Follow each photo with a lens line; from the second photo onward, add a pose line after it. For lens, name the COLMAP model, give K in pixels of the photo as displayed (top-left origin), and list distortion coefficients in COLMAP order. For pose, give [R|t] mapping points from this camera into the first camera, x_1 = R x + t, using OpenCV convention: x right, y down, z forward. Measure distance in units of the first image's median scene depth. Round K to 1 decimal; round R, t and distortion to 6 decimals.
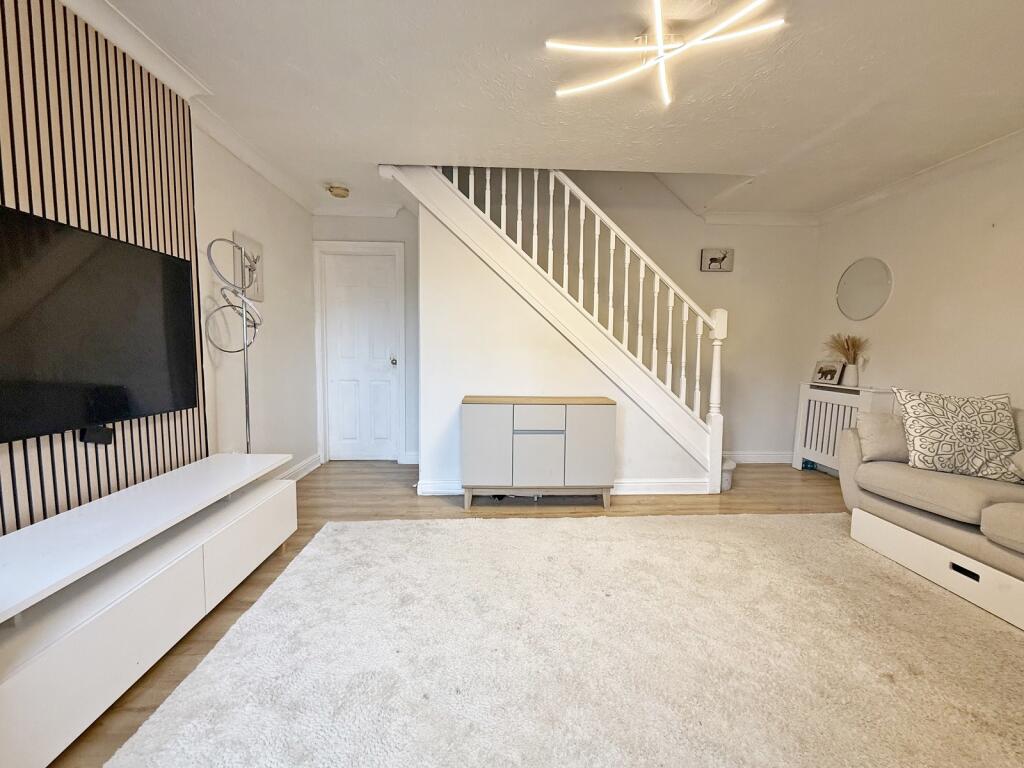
lens RADIAL K [[410.3, 0, 515.1], [0, 410.3, 379.4], [0, 0, 1]] dist [-0.000619, 0.000036]
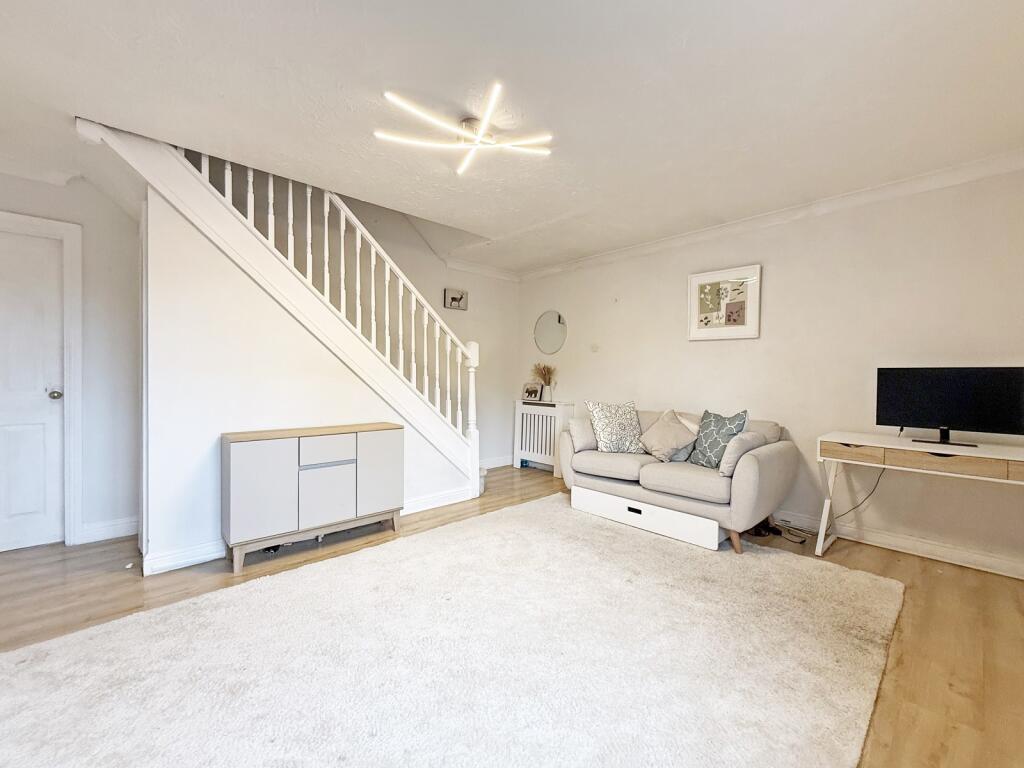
lens RADIAL K [[410.3, 0, 515.1], [0, 410.3, 379.4], [0, 0, 1]] dist [-0.000619, 0.000036]
pose [[0.772029, -0.008605, 0.635530, -0.192794], [0.047032, 0.997941, -0.043620, -0.003654], [-0.633845, 0.063566, 0.770843, 0.000336]]
